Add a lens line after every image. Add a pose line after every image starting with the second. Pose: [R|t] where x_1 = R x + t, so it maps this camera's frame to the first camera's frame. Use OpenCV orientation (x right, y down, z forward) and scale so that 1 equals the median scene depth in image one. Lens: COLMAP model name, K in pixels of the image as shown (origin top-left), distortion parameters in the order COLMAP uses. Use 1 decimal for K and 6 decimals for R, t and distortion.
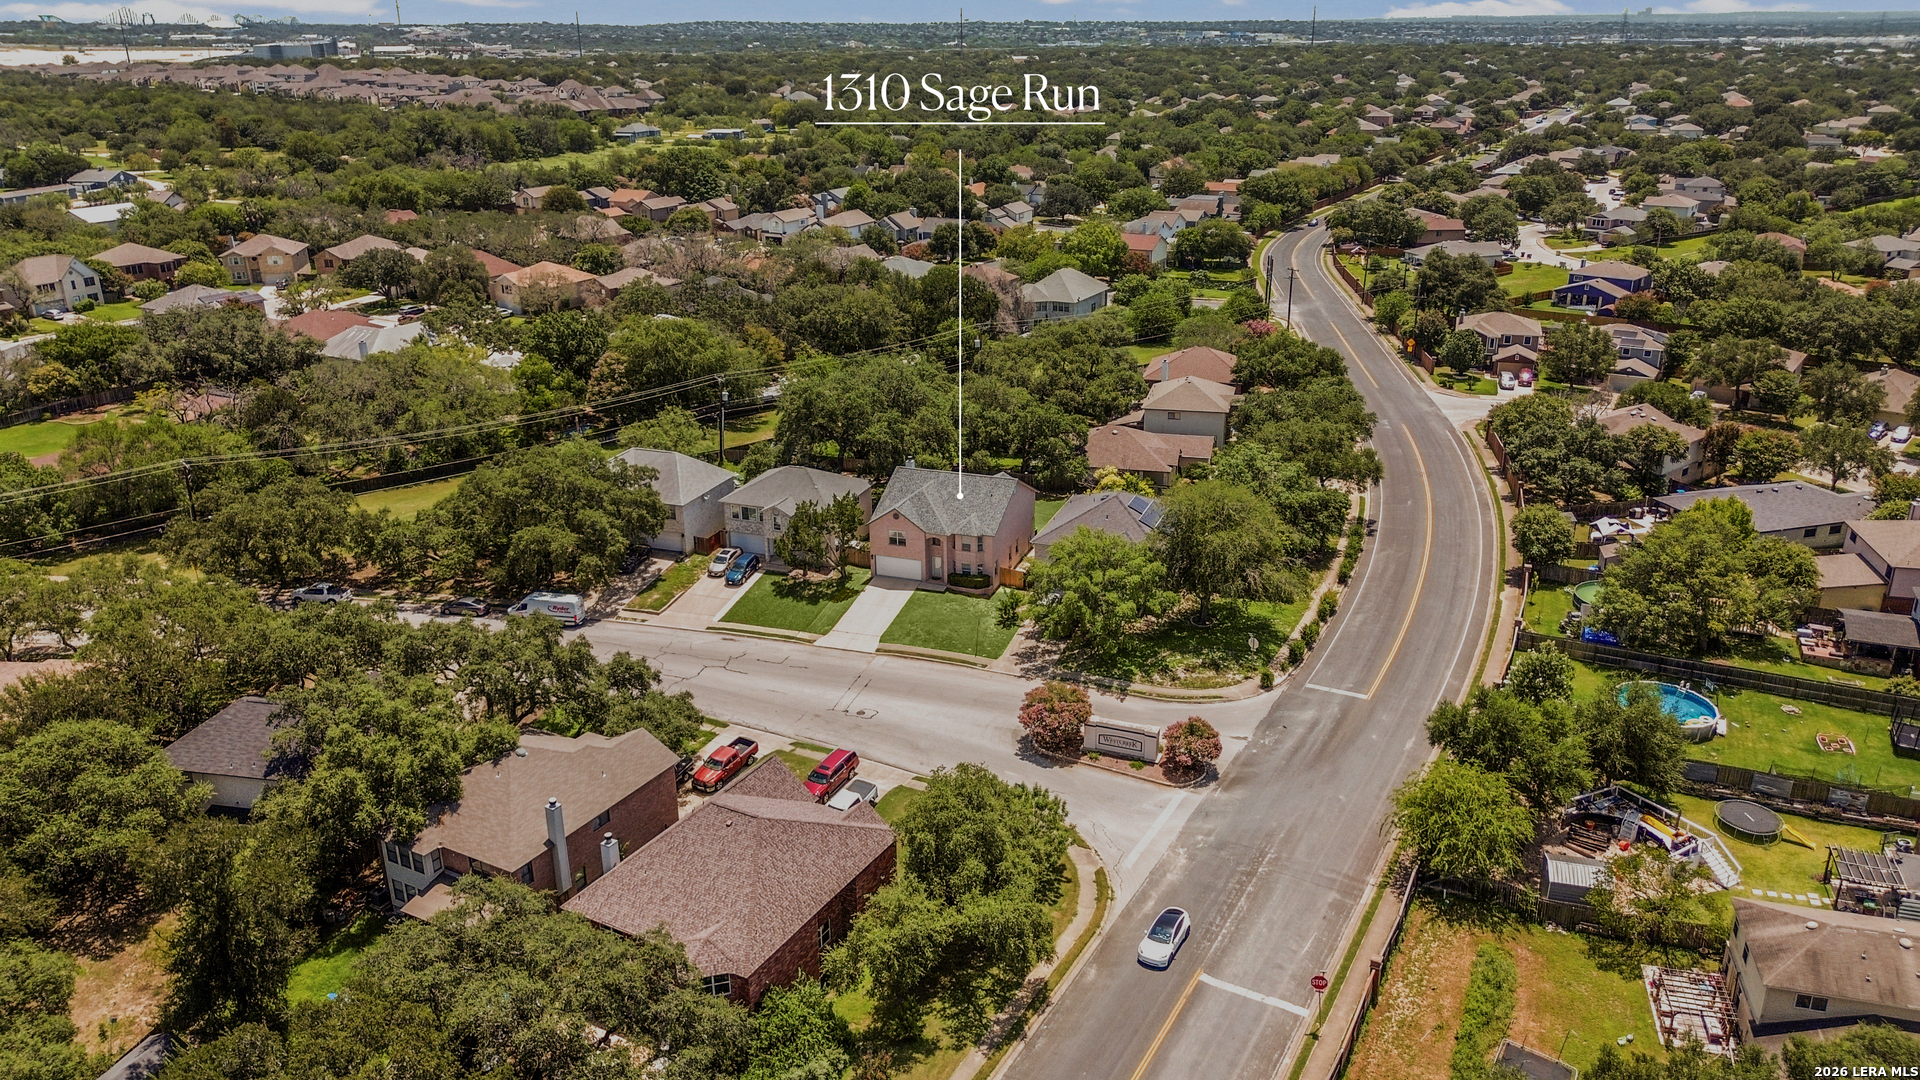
lens RADIAL K [[1440.4, 0, 992.9], [0, 1440.4, 484.1], [0, 0, 1]] dist [0.005500, -0.001990]
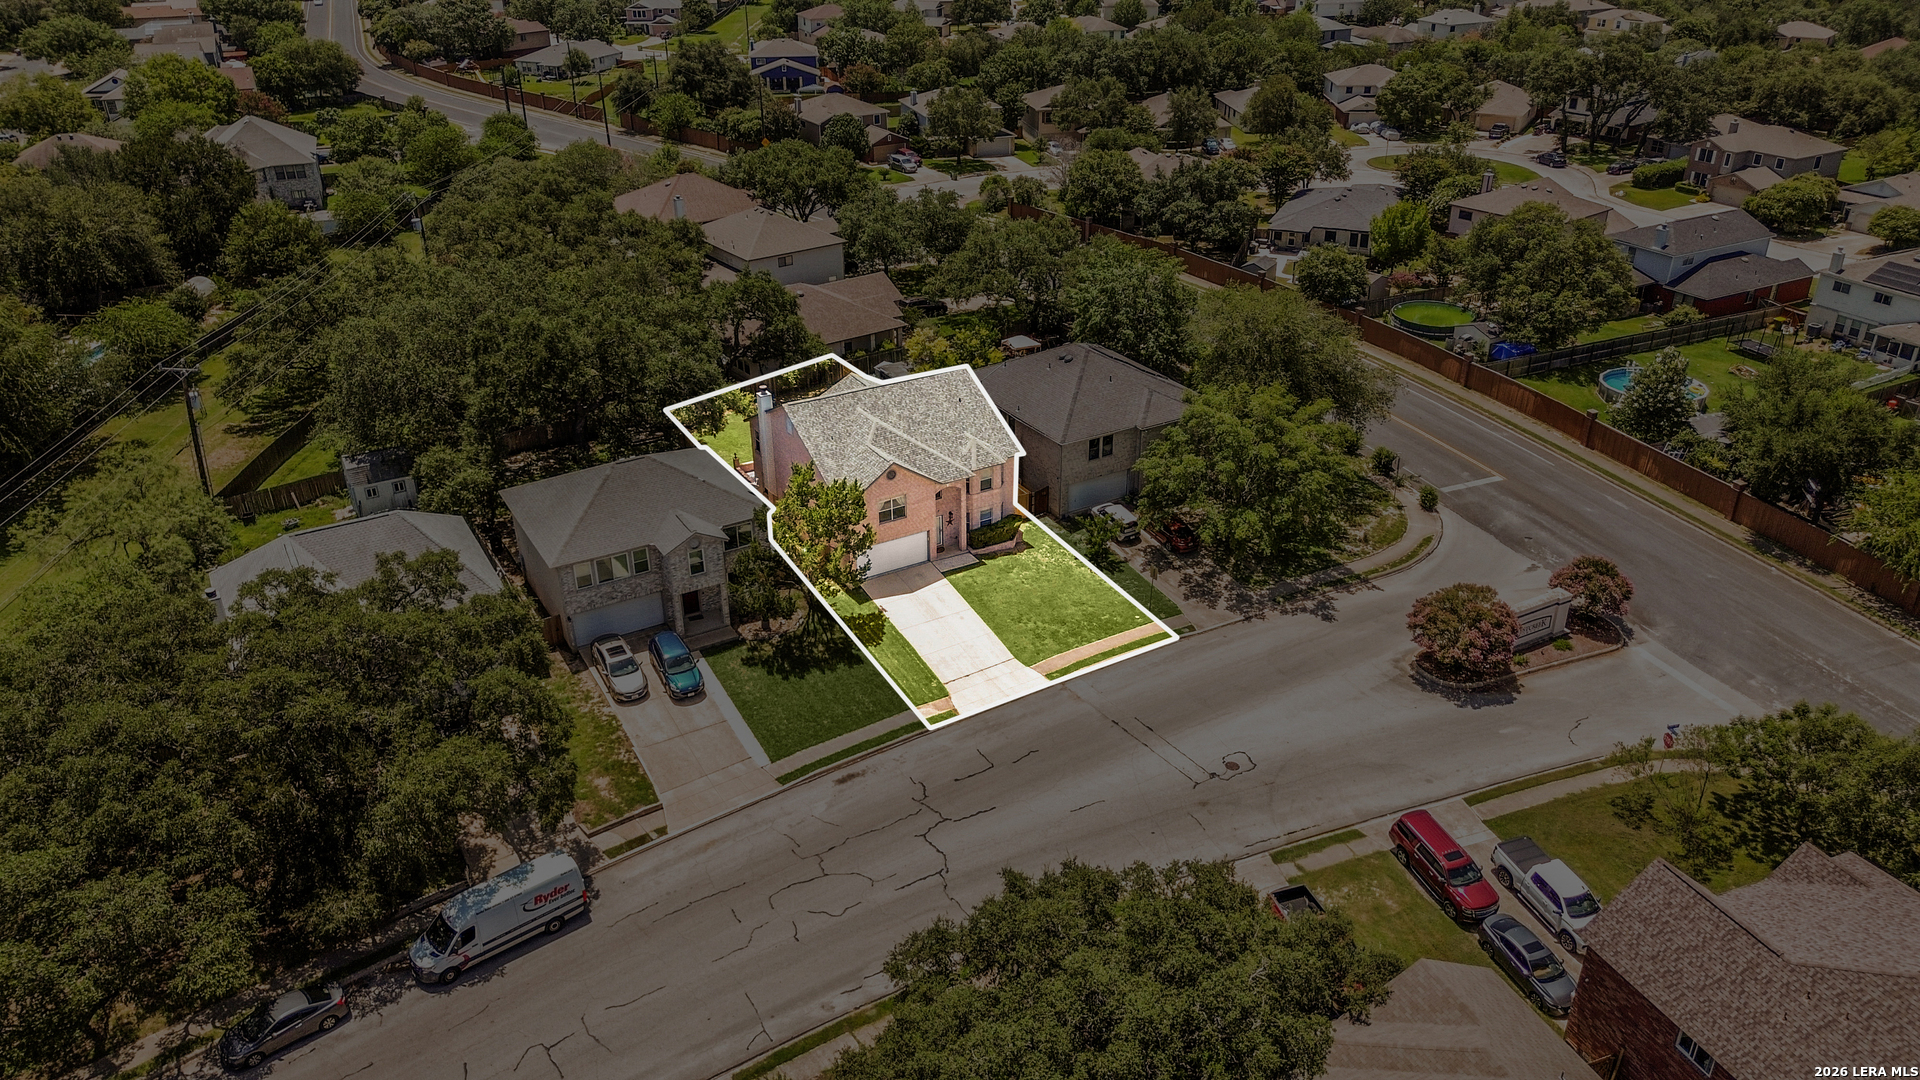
lens RADIAL K [[1440.4, 0, 992.9], [0, 1440.4, 484.1], [0, 0, 1]] dist [0.005500, -0.001990]
pose [[0.638245, -0.322002, 0.699255, -0.465623], [0.250629, 0.945748, 0.206749, -0.088749], [-0.727893, 0.043297, 0.684323, 0.558339]]
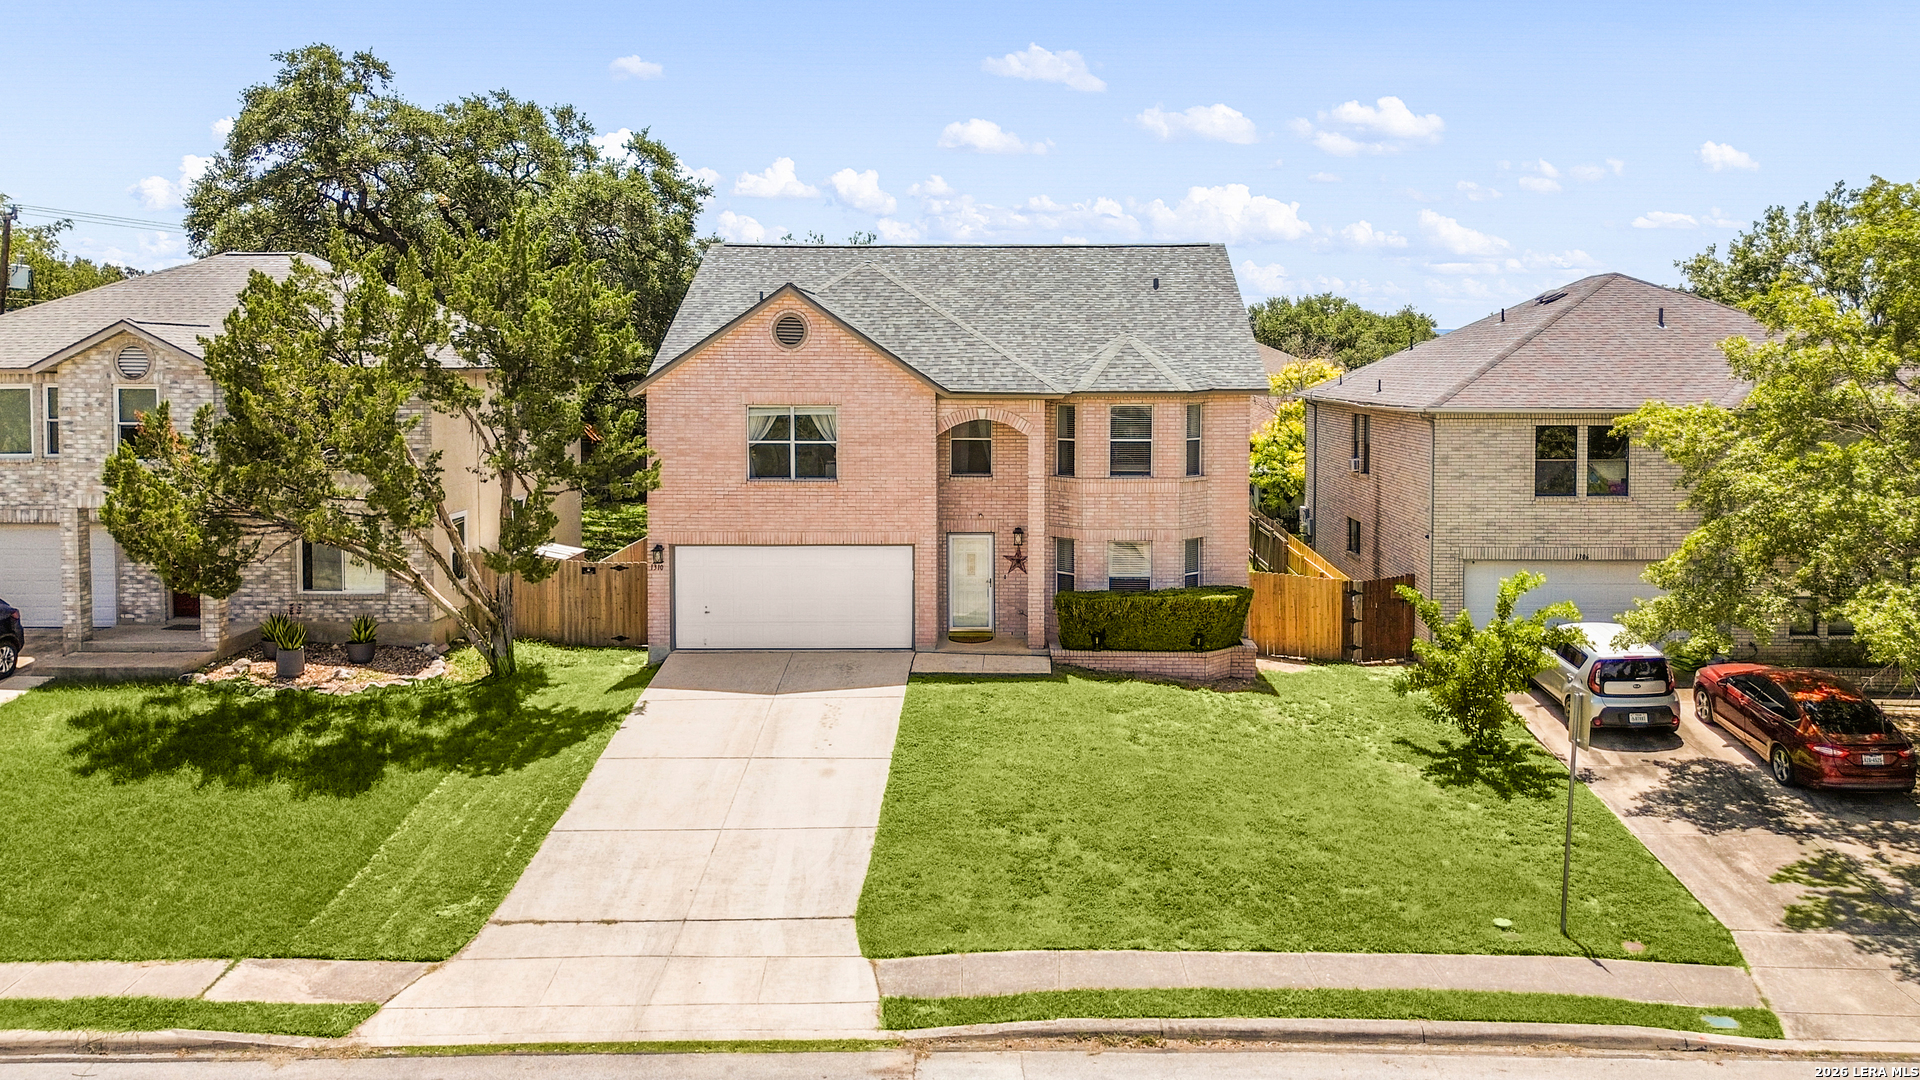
lens RADIAL K [[1440.4, 0, 992.9], [0, 1440.4, 484.1], [0, 0, 1]] dist [0.005500, -0.001990]
pose [[0.946242, -0.019040, 0.322897, -0.106398], [0.097855, 0.968338, -0.229663, 0.093648], [-0.308301, 0.248914, 0.918146, 0.814128]]
